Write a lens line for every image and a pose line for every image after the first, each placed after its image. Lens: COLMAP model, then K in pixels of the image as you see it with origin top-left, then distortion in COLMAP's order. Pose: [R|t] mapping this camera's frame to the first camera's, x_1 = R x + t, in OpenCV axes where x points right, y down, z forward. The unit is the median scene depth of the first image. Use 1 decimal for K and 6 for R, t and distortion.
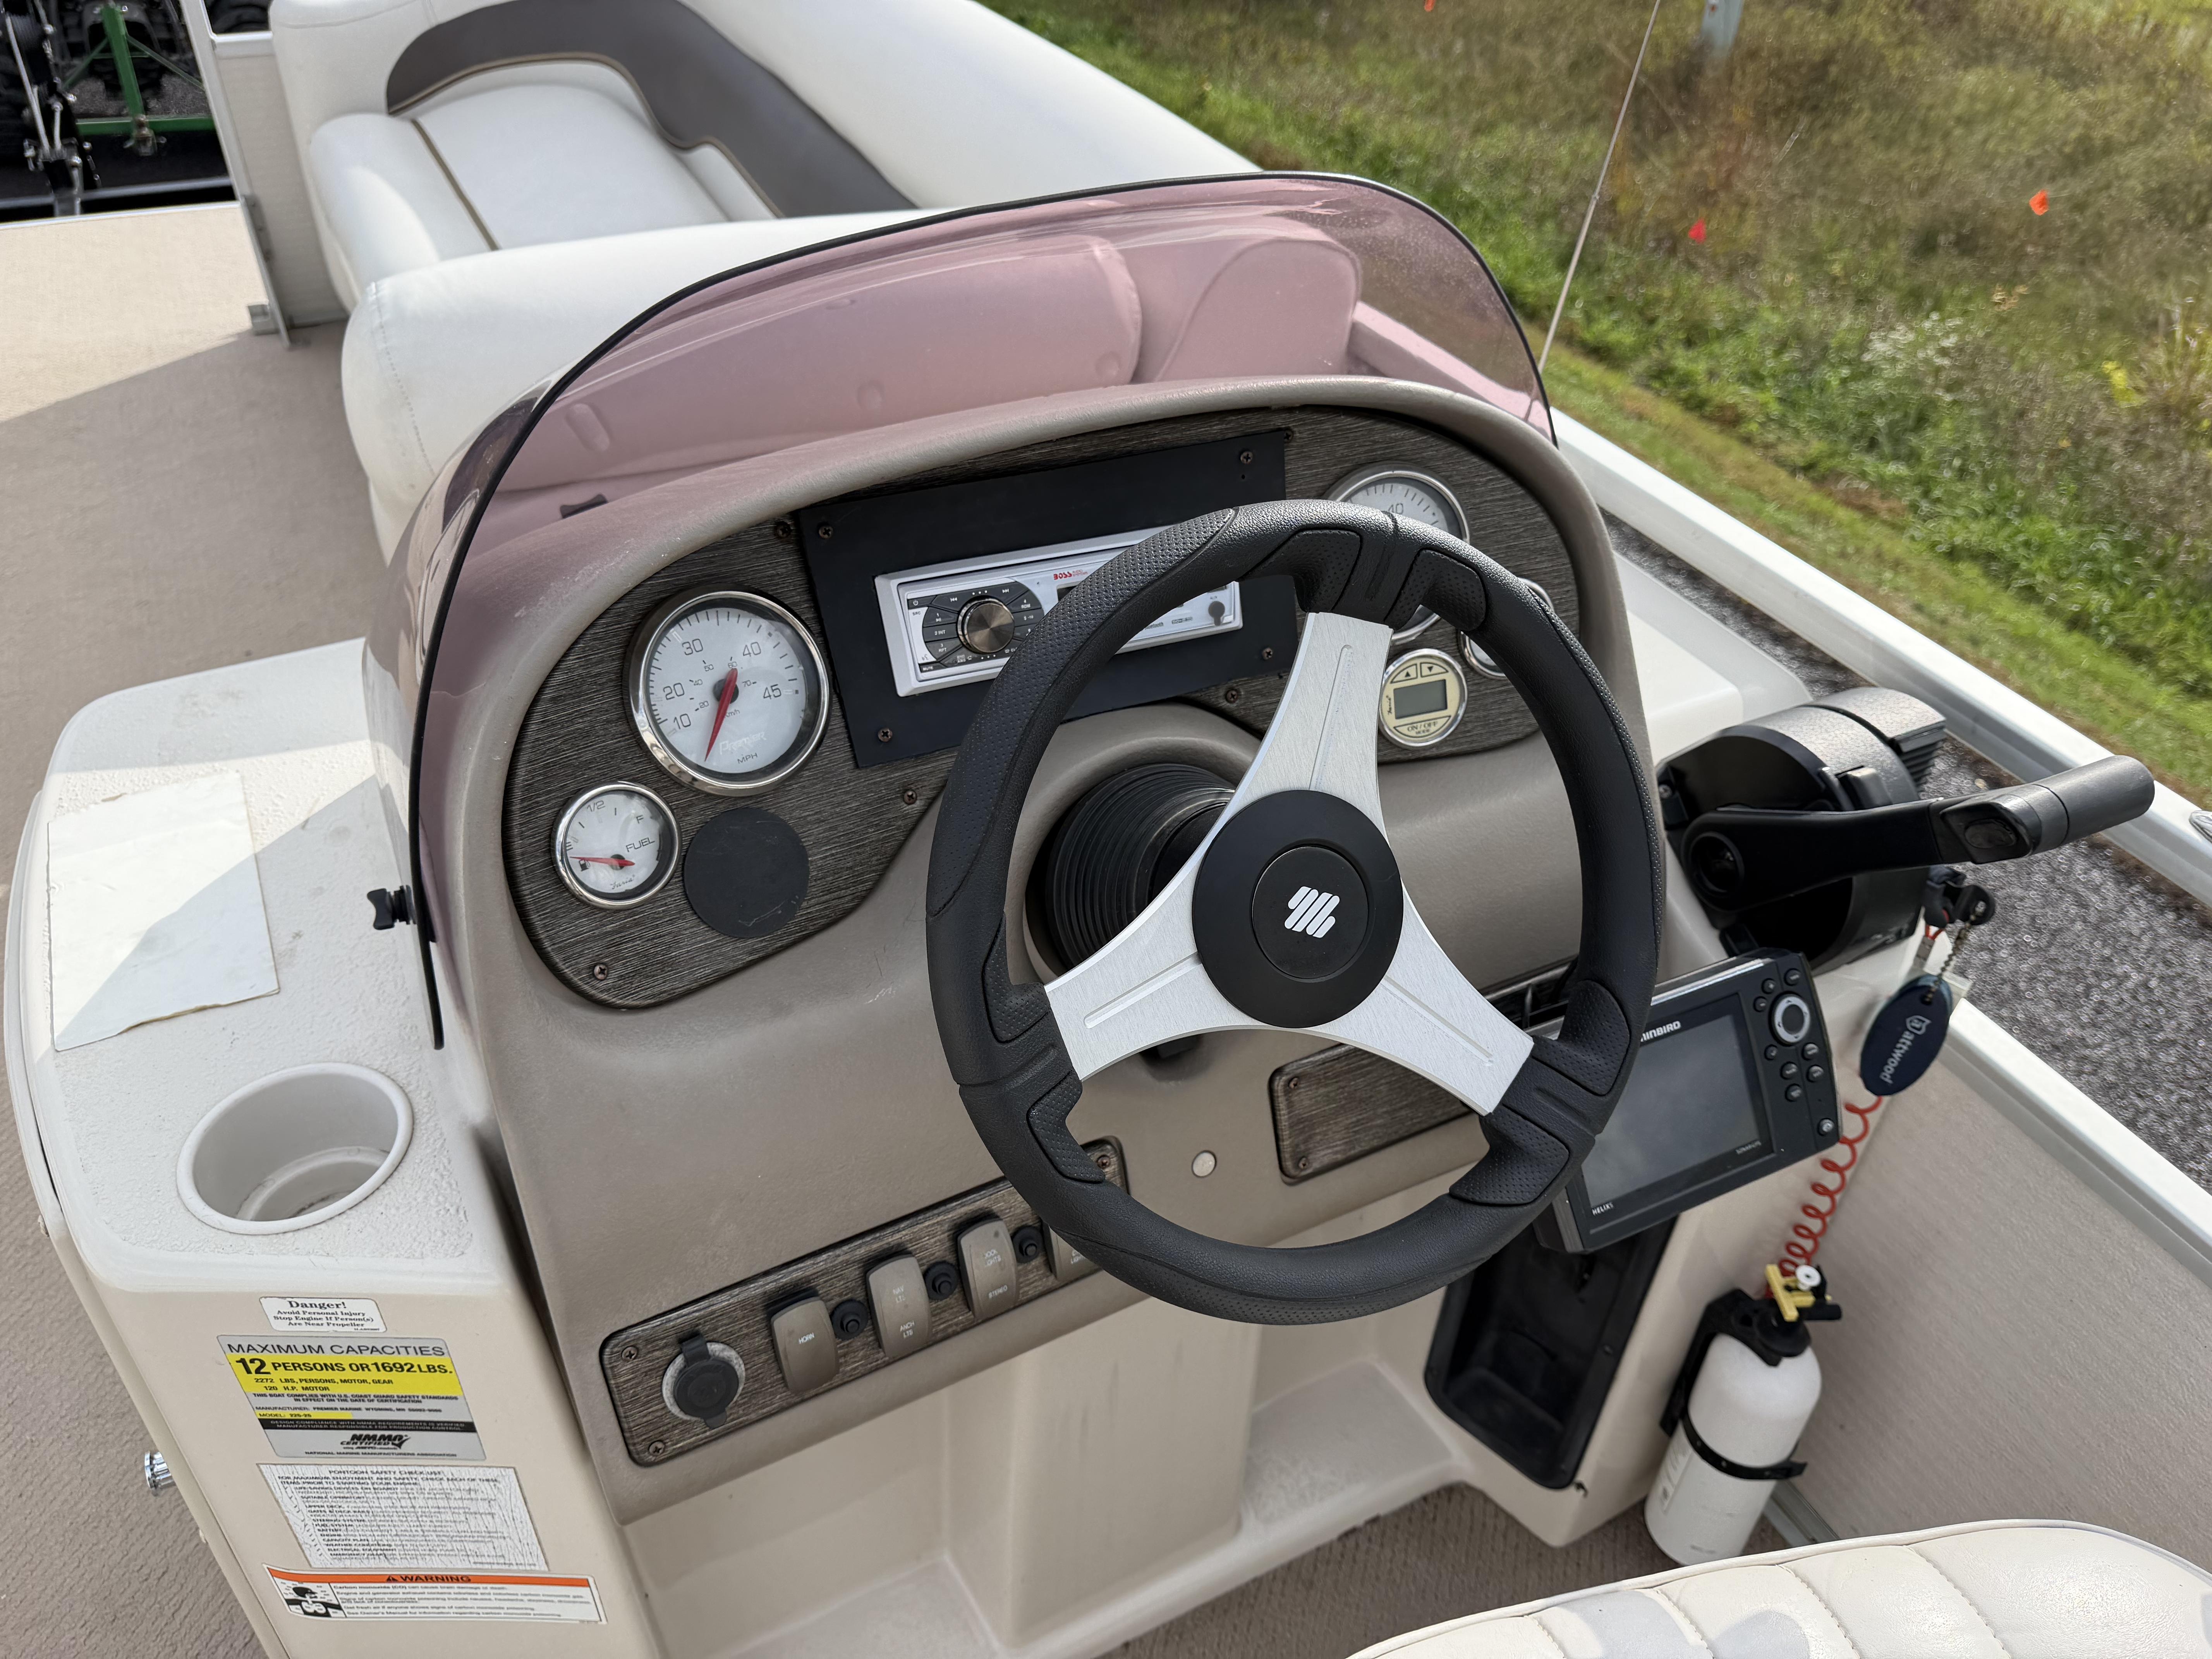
lens RADIAL K [[1594.0, 0, 1106.0], [0, 1594.0, 829.5], [0, 0, 1]] dist [0.013733, -0.018553]
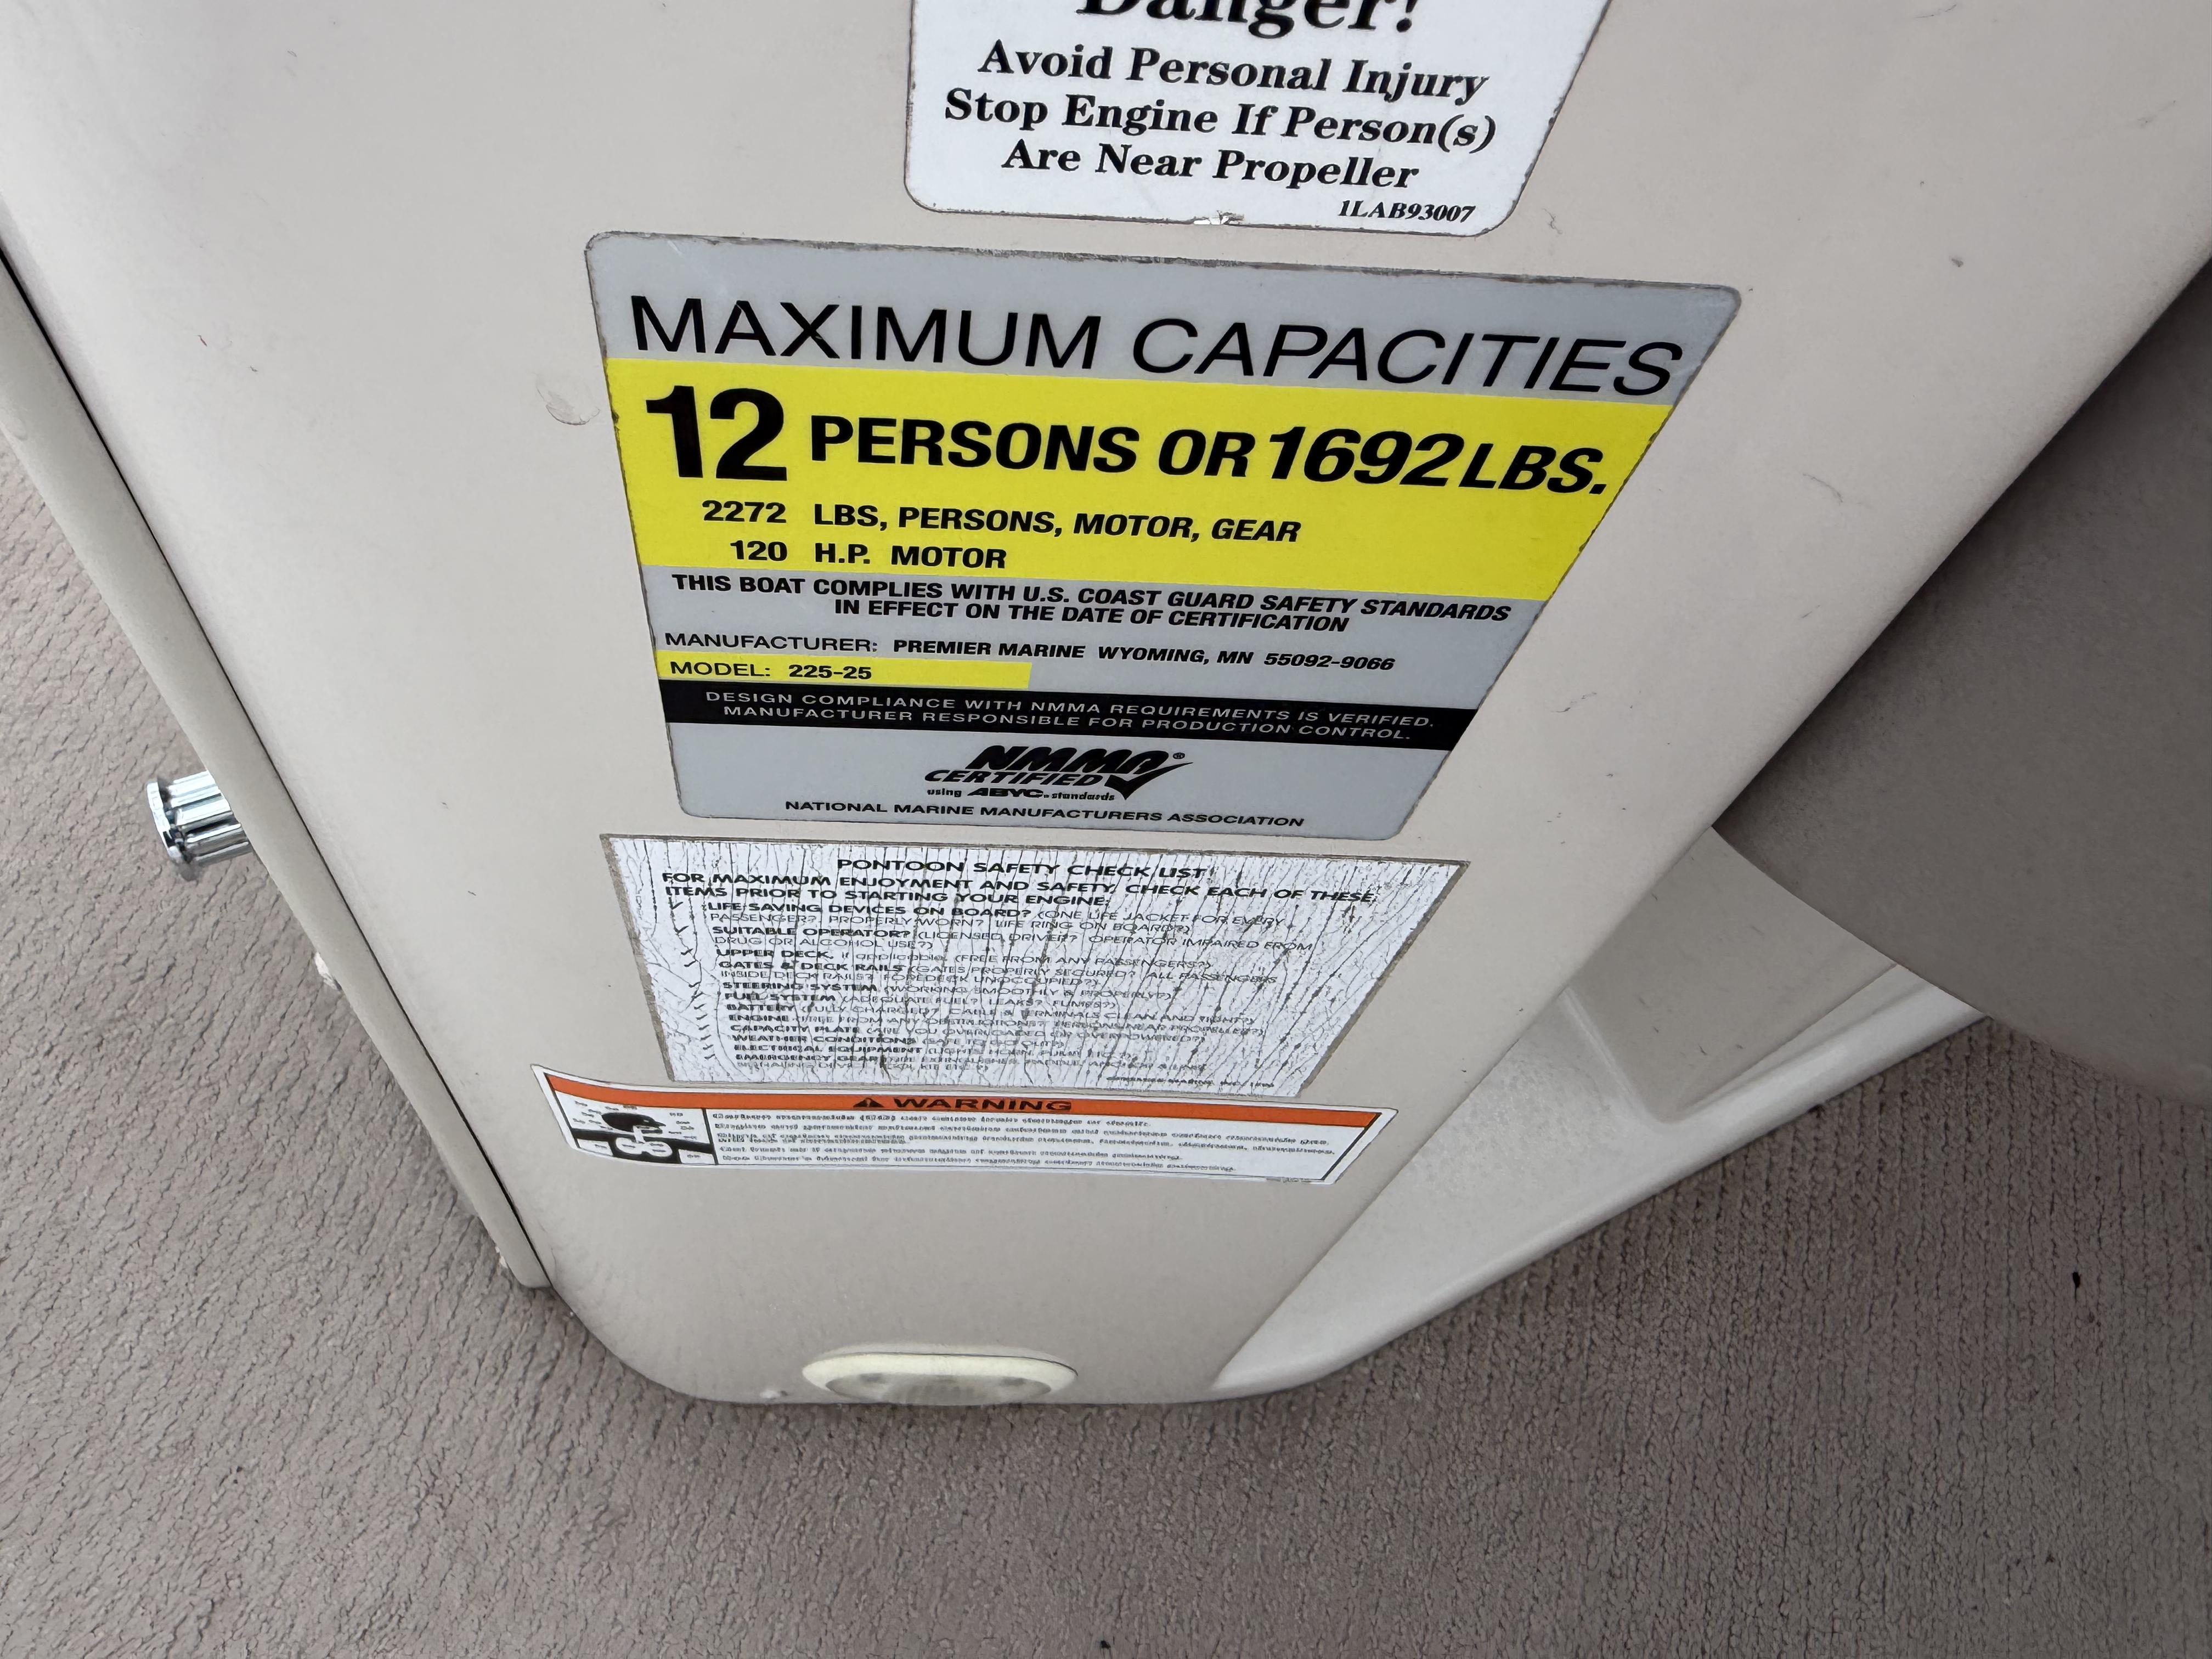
lens RADIAL K [[1879.2, 0, 1106.0], [0, 1879.2, 829.5], [0, 0, 1]] dist [0.011018, 0.004413]
pose [[0.999793, 0.020326, -0.000398, -0.394955], [-0.018607, 0.922783, 0.384872, 0.235636], [0.008190, -0.384785, 0.922970, 0.614696]]
